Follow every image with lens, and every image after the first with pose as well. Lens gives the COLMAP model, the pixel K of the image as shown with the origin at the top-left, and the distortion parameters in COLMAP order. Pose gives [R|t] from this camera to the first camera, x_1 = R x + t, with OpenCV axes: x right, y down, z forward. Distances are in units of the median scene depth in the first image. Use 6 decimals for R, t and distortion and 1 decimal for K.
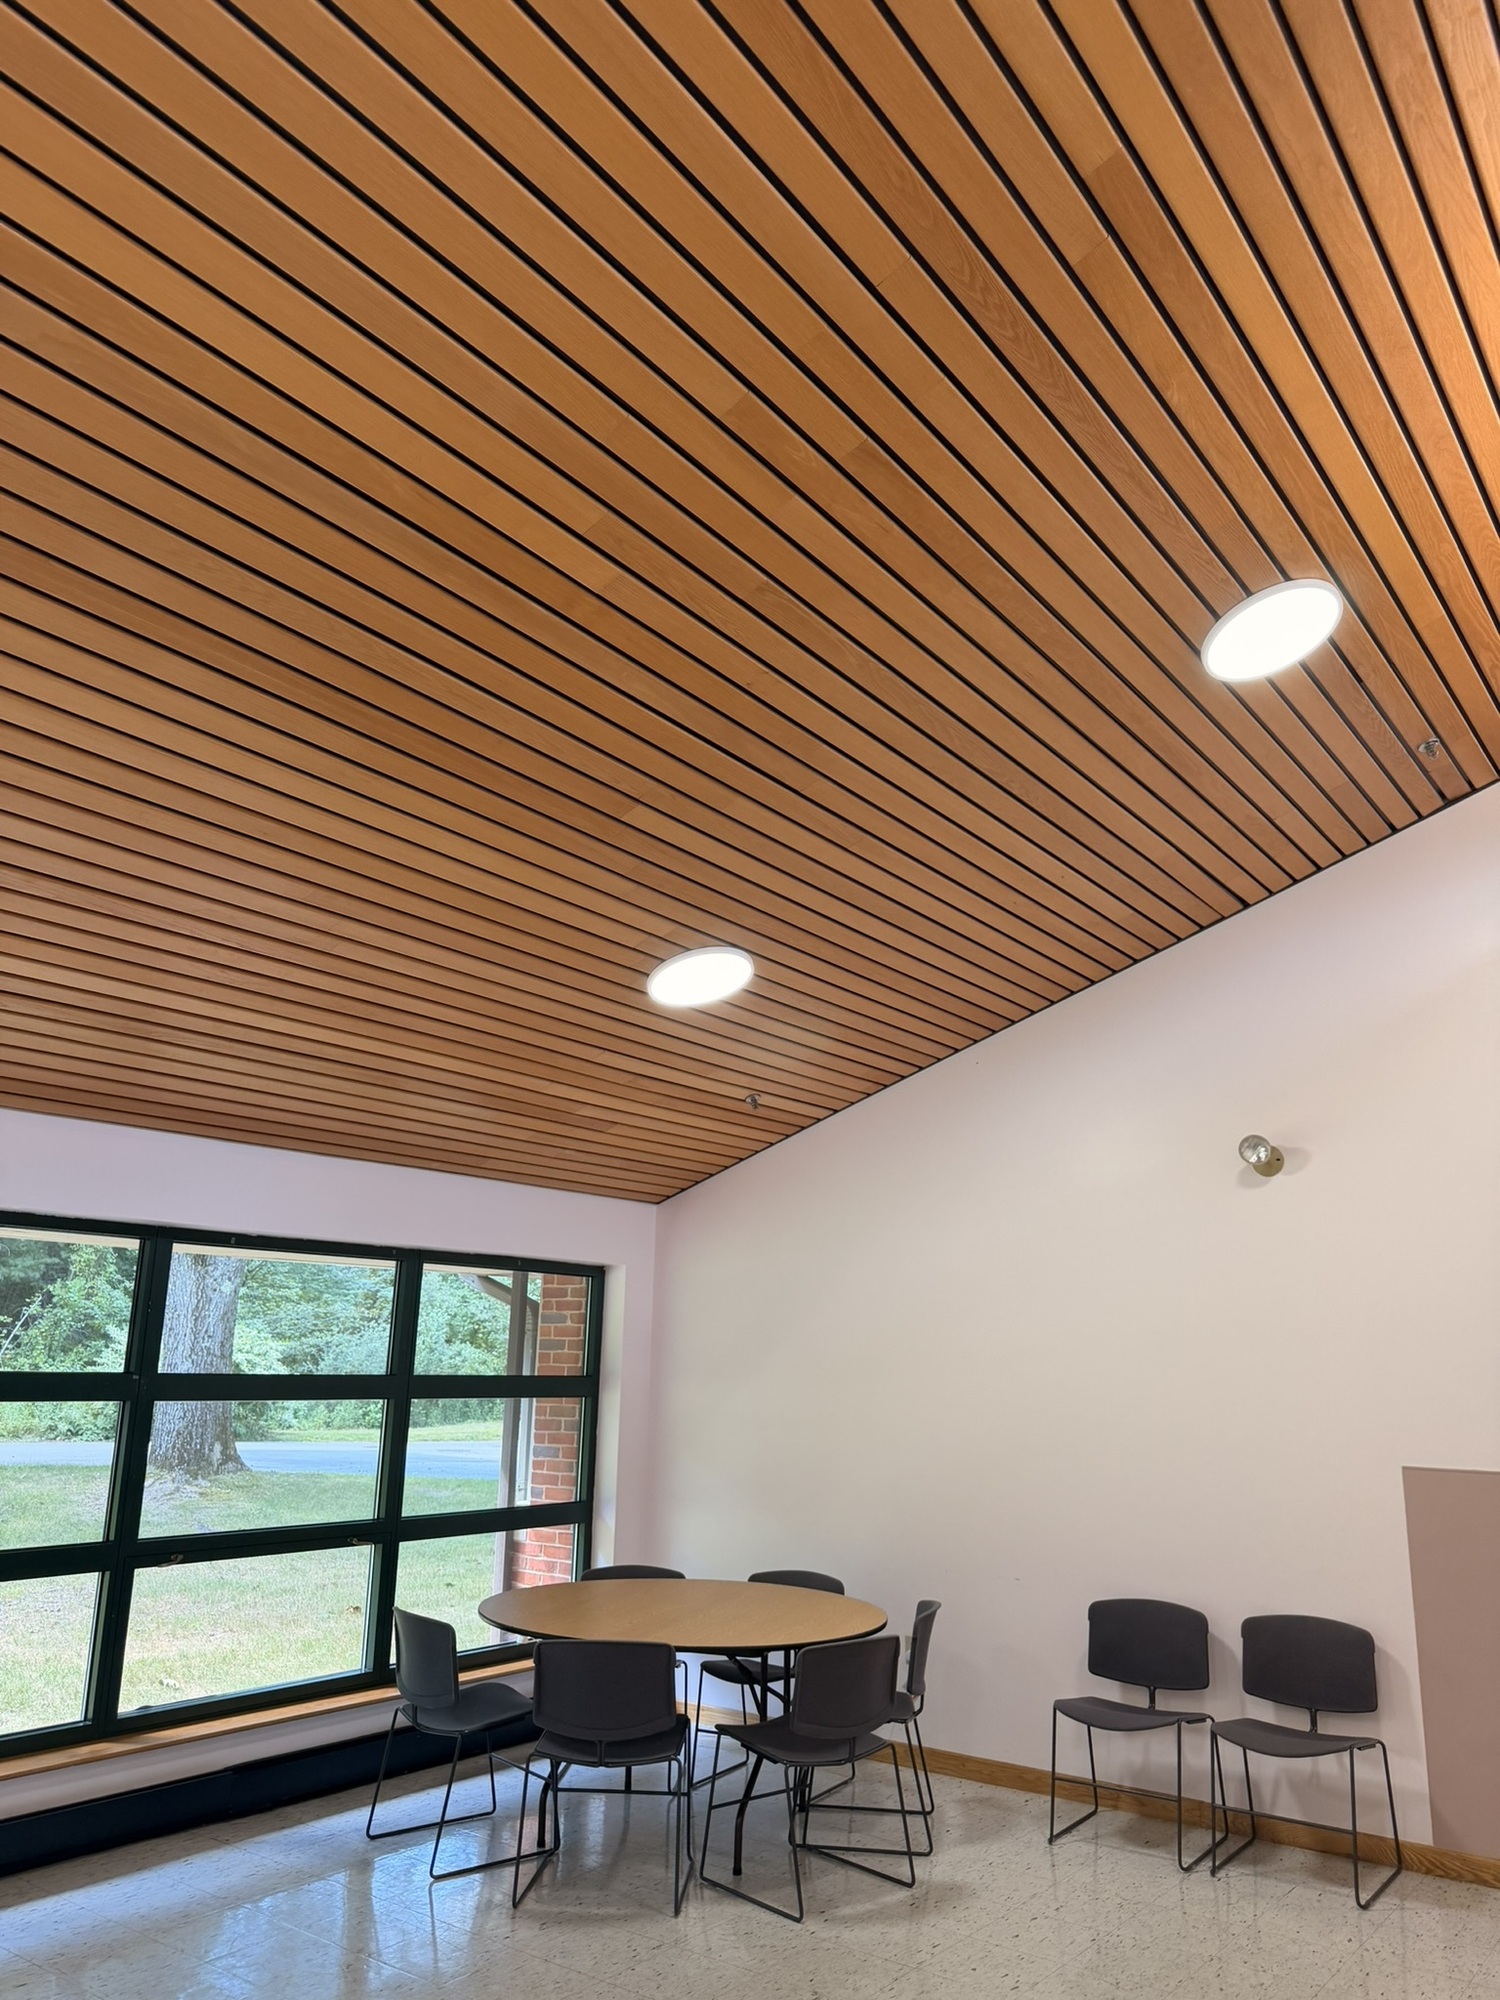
lens RADIAL K [[1403.4, 0, 745.8], [0, 1403.4, 1006.2], [0, 0, 1]] dist [0.026439, -0.030948]
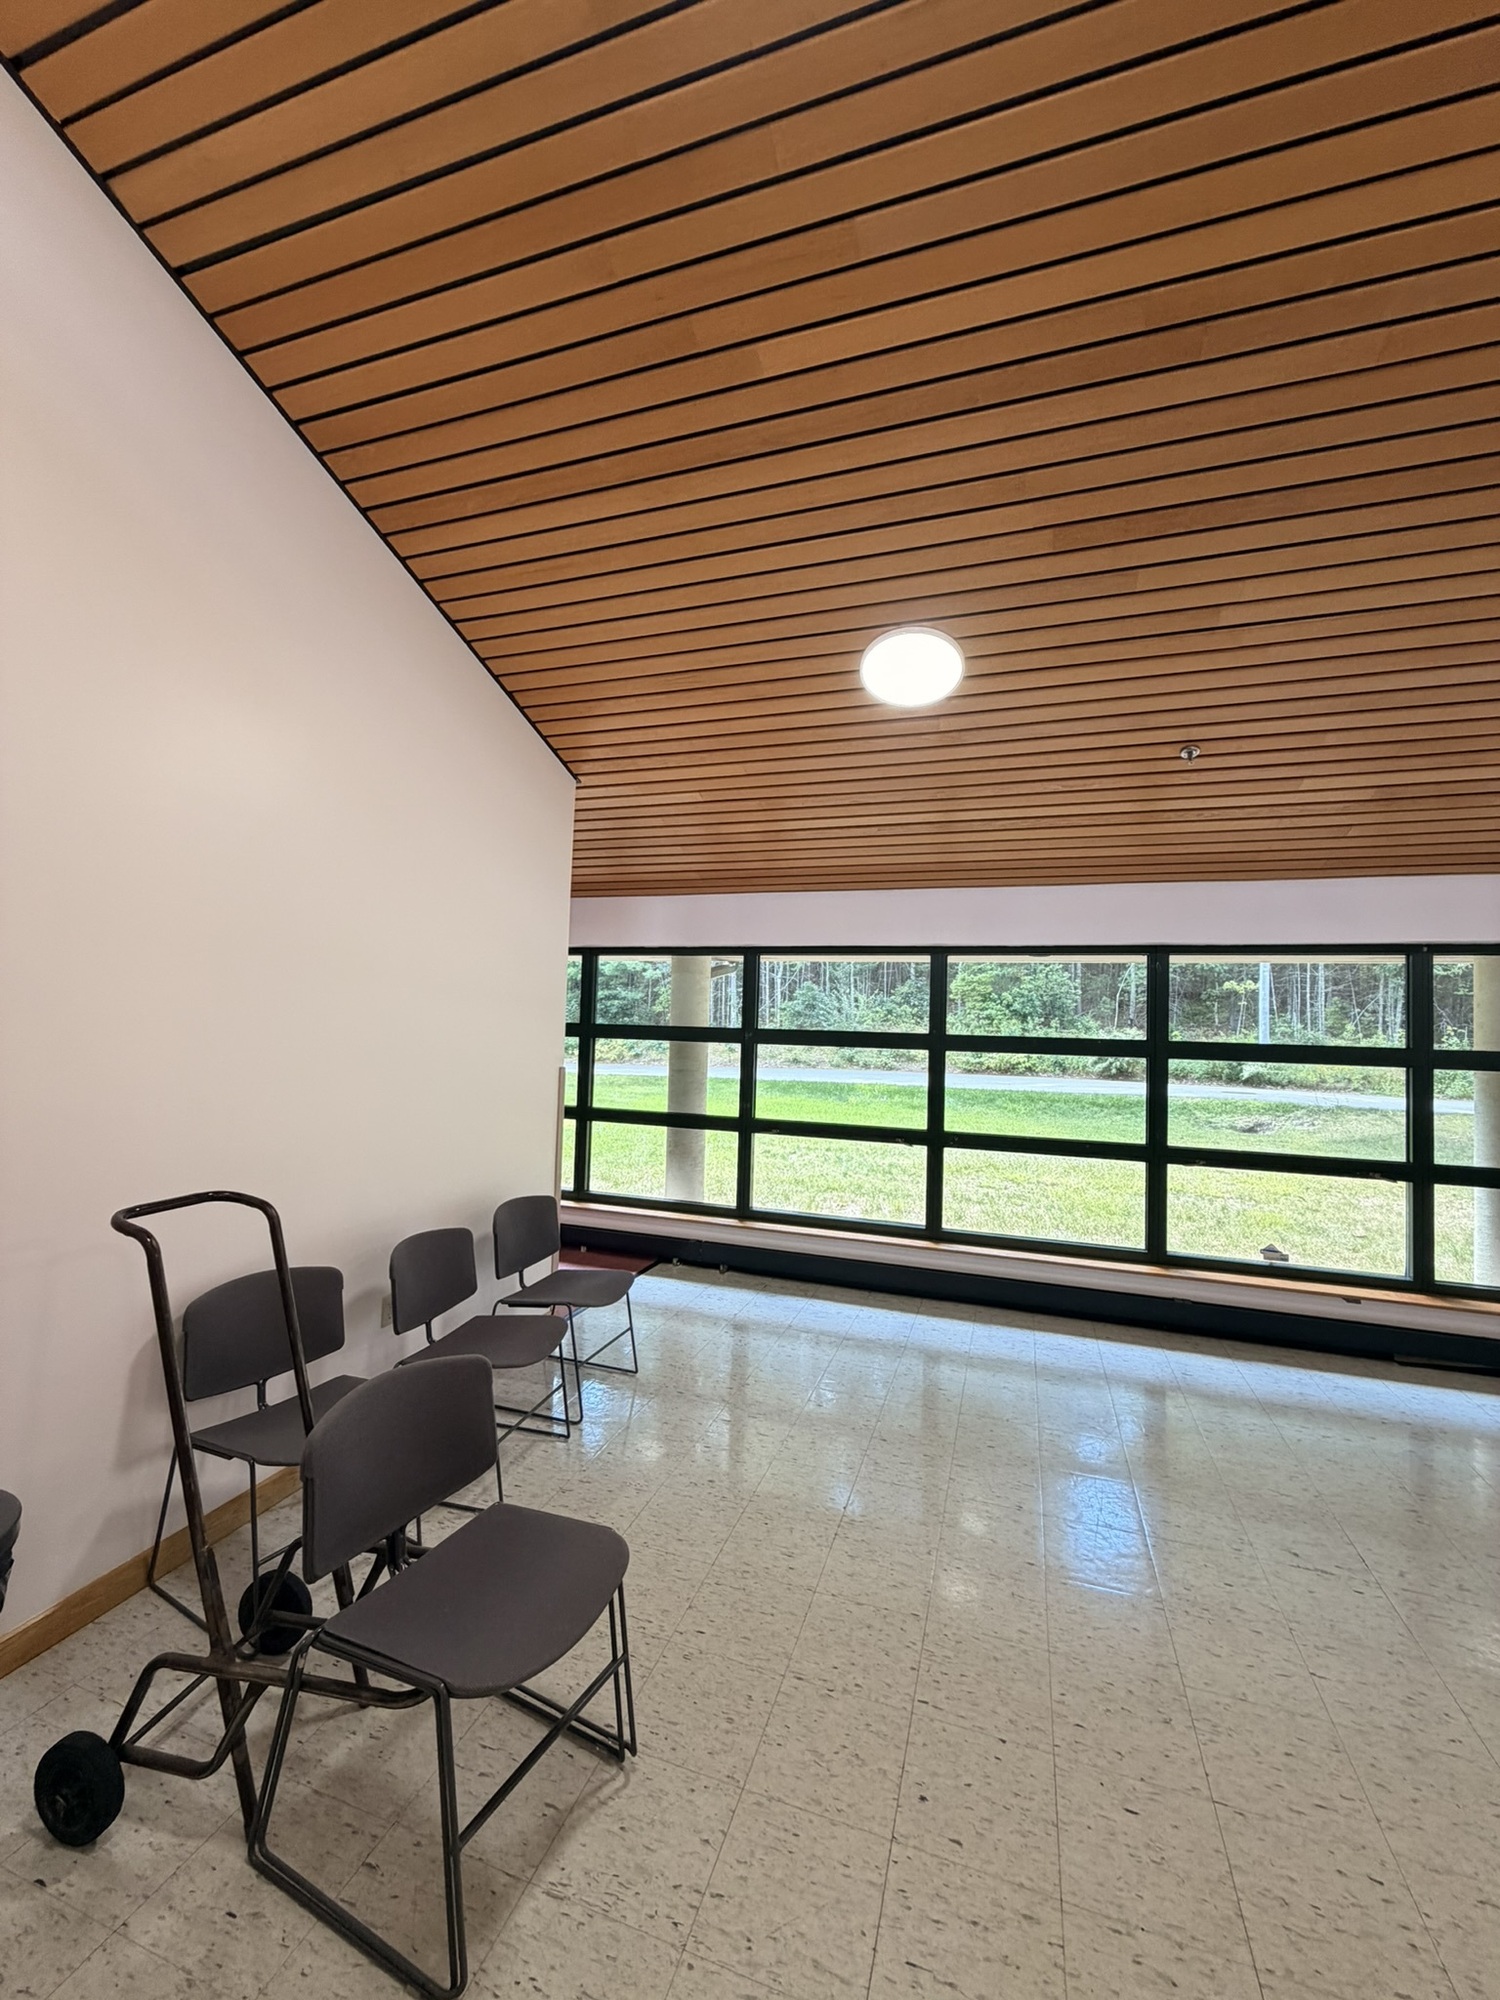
lens RADIAL K [[800.8, 0, 746.2], [0, 800.8, 993.7], [0, 0, 1]] dist [0.003525, 0.000712]
pose [[0.311354, -0.042856, -0.949327, 0.408111], [0.217469, 0.975686, 0.027278, 0.144669], [0.925076, -0.214942, 0.313103, 0.527926]]
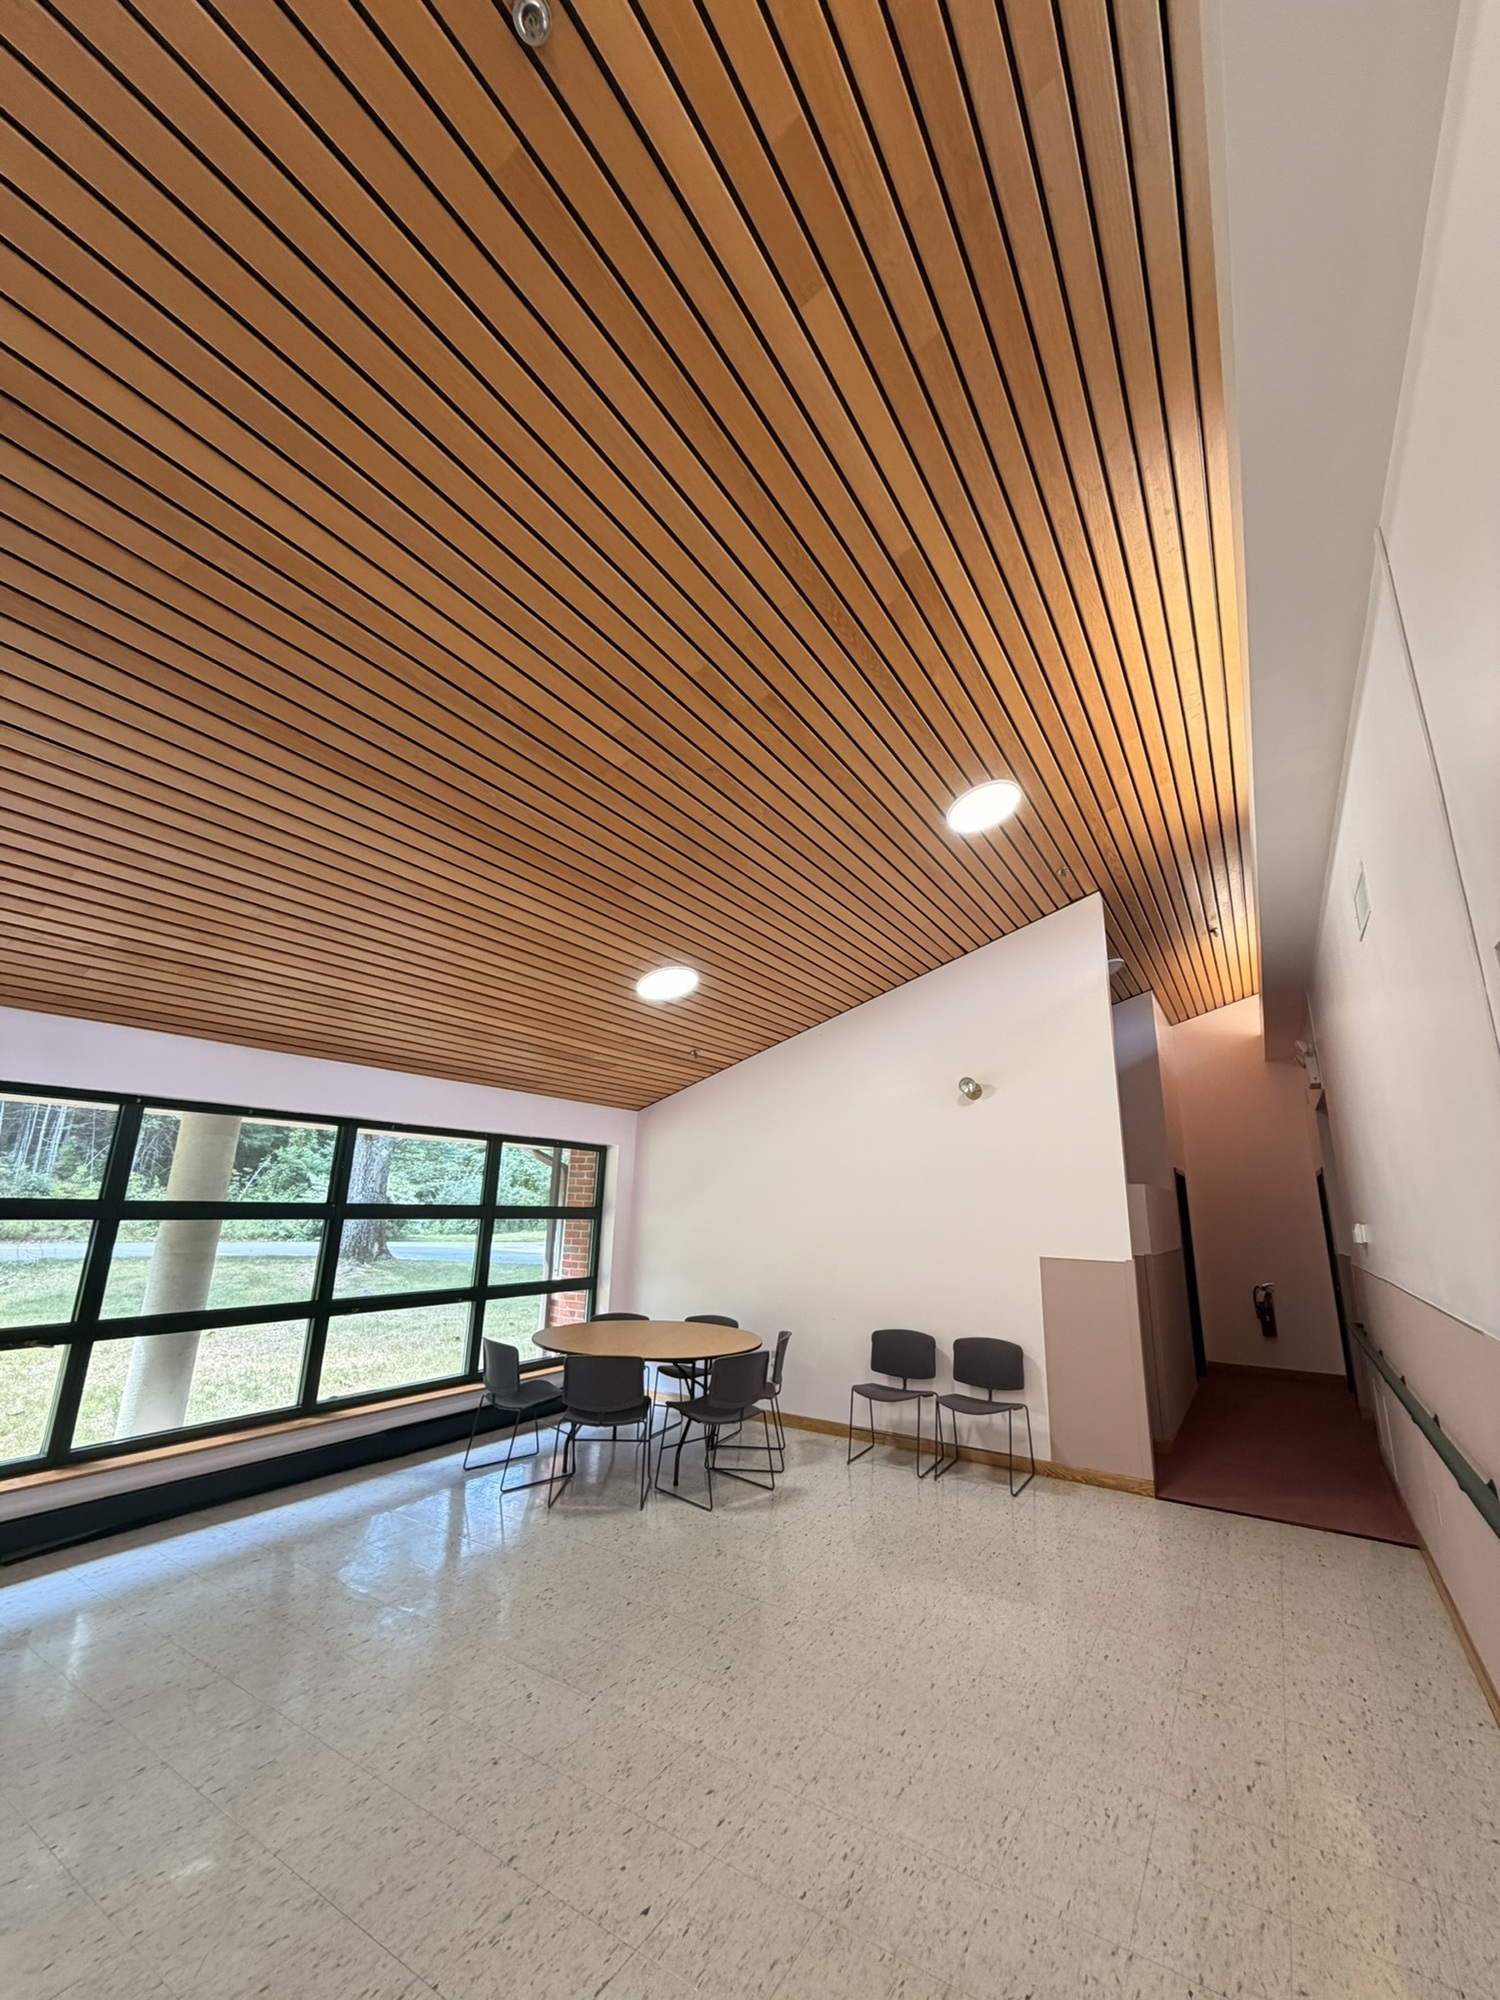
lens RADIAL K [[800.8, 0, 744.6], [0, 800.8, 991.2], [0, 0, 1]] dist [0.003525, 0.000712]
pose [[0.996123, 0.028183, 0.083329, -0.020136], [-0.027783, 0.999596, -0.005954, -0.007297], [-0.083463, 0.003616, 0.996504, -0.022294]]
